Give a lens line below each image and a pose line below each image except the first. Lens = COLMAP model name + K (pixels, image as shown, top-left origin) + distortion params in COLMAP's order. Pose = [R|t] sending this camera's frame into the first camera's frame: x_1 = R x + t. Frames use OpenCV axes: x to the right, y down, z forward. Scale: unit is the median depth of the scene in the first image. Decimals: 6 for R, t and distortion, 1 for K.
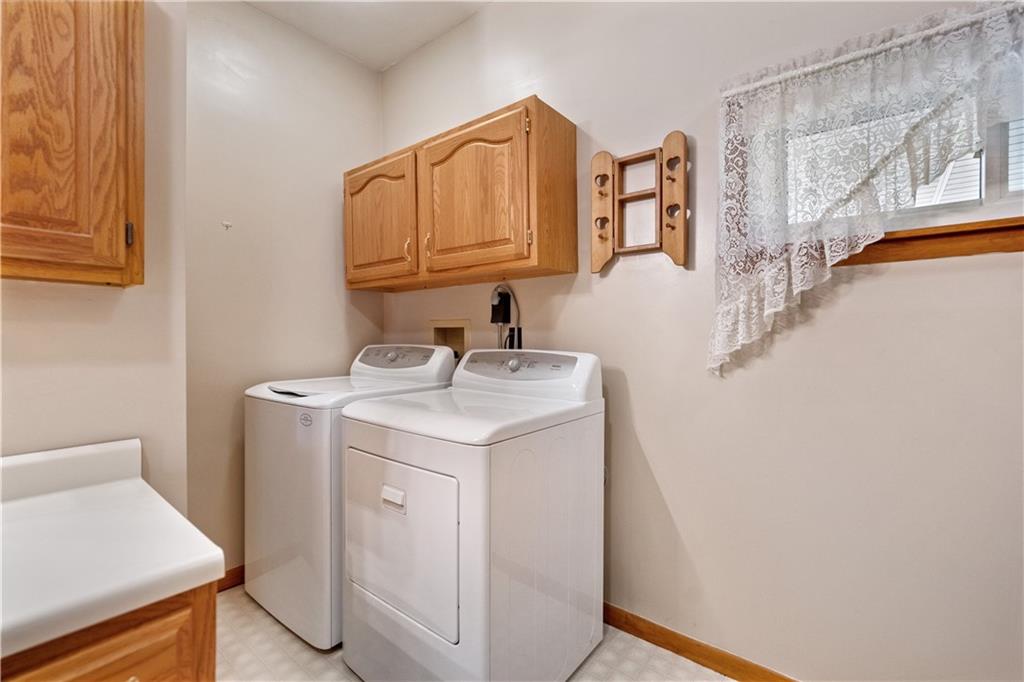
lens RADIAL K [[460.5, 0, 505.0], [0, 460.5, 340.2], [0, 0, 1]] dist [0.002662, 0.002757]
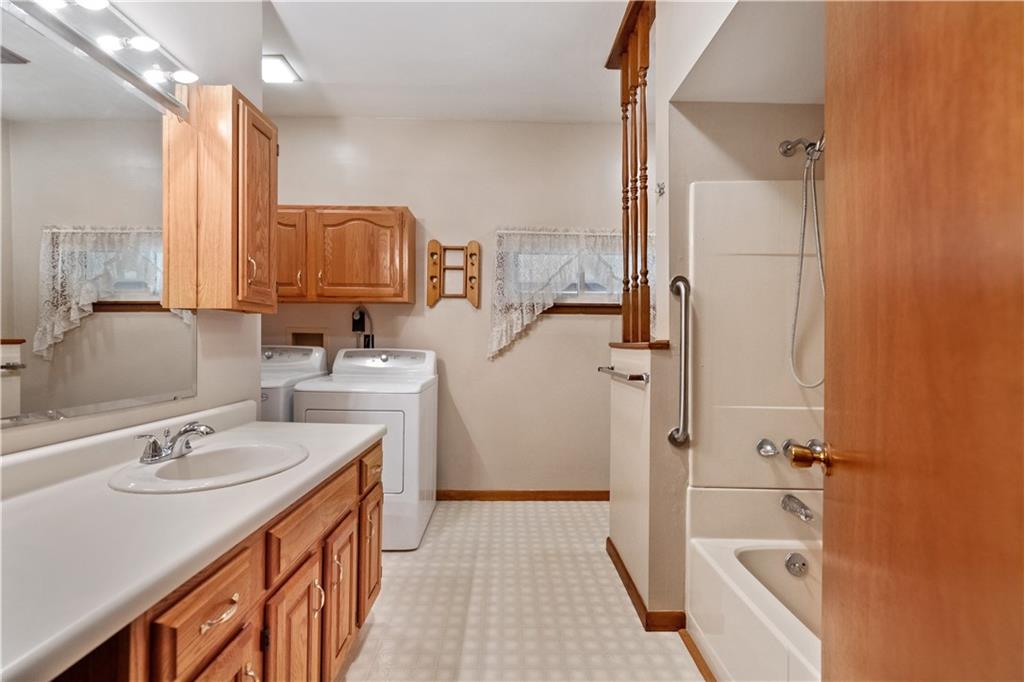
lens RADIAL K [[460.5, 0, 512.9], [0, 460.5, 340.3], [0, 0, 1]] dist [0.002662, 0.002757]
pose [[0.772098, 0.009075, 0.635439, -0.770752], [-0.007952, 0.999958, -0.004618, -0.006801], [-0.635454, -0.001487, 0.772138, -0.662774]]
